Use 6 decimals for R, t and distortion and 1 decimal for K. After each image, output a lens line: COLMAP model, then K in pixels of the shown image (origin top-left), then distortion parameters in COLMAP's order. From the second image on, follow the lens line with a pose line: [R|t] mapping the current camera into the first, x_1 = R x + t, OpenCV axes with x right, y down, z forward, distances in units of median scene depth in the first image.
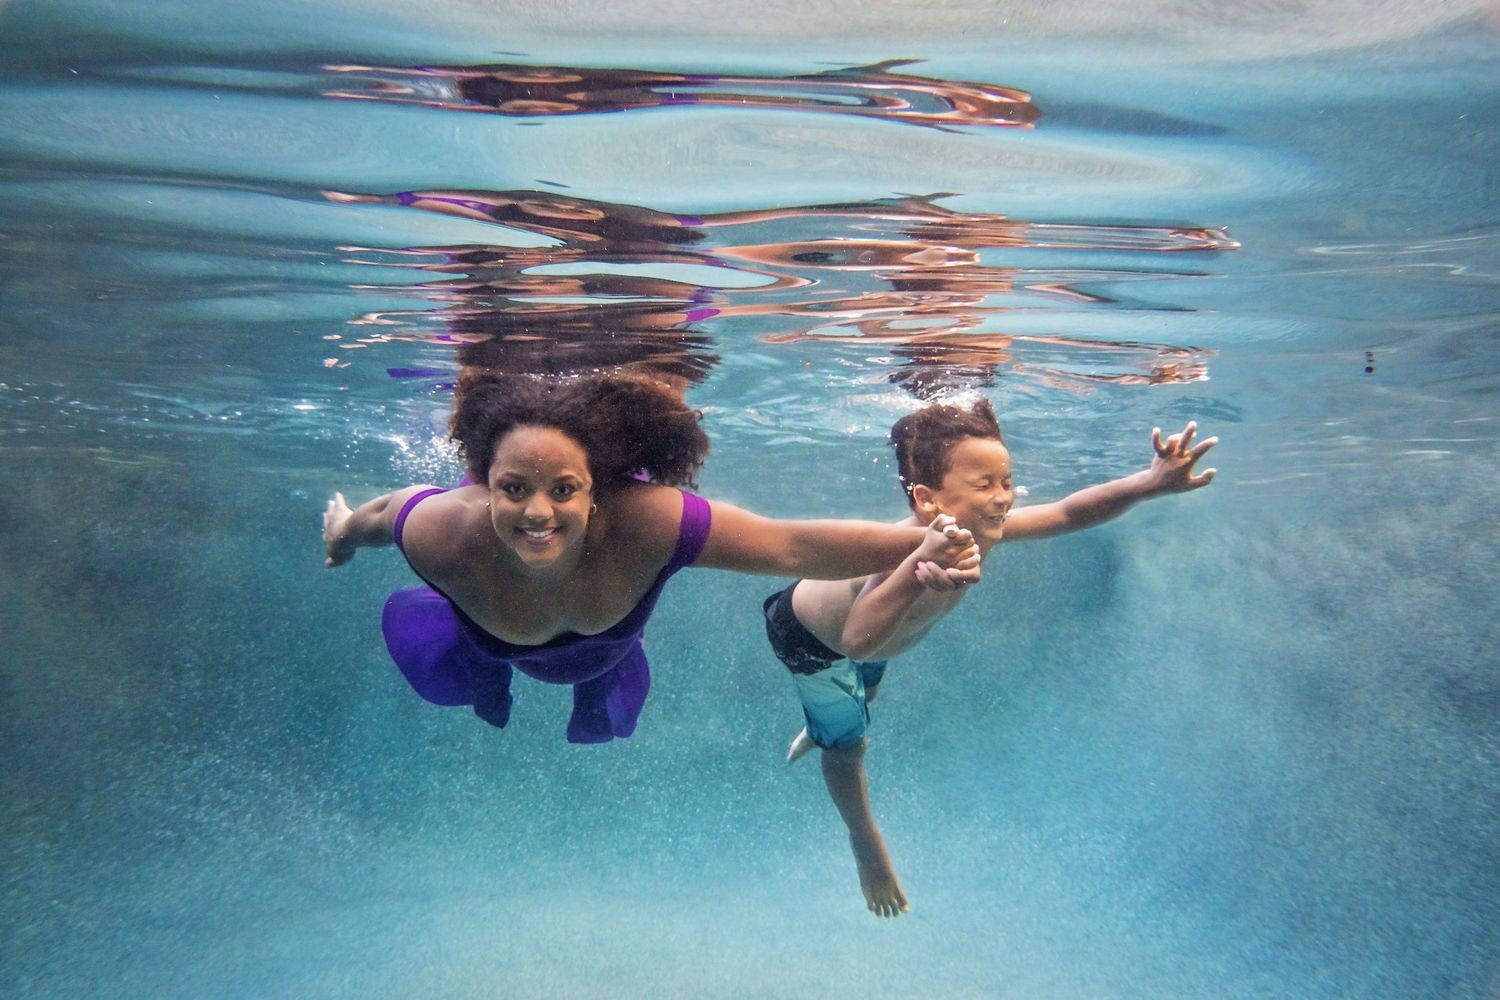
lens RADIAL K [[1402.7, 0, 743.4], [0, 1402.7, 499.4], [0, 0, 1]] dist [0.096286, 0.631582]
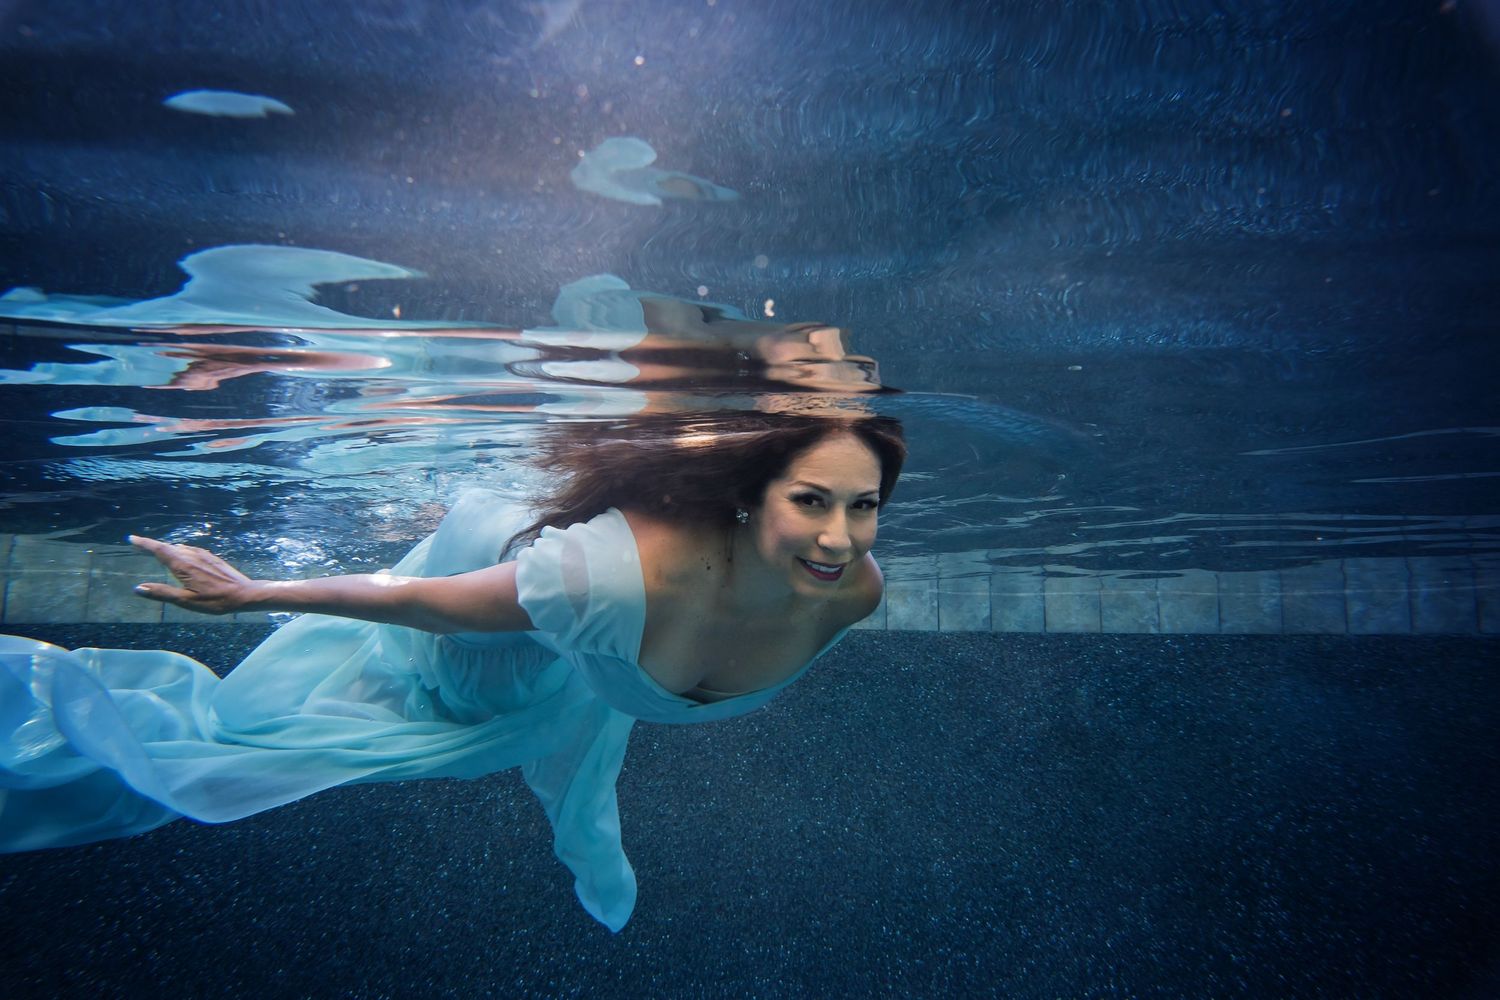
lens RADIAL K [[1402.7, 0, 743.4], [0, 1402.7, 499.4], [0, 0, 1]] dist [0.096286, 0.631582]
pose [[0.164976, -0.165415, -0.972328, 0.259914], [0.051319, 0.985940, -0.159023, 0.034809], [0.984962, -0.023664, 0.171146, 0.654732]]
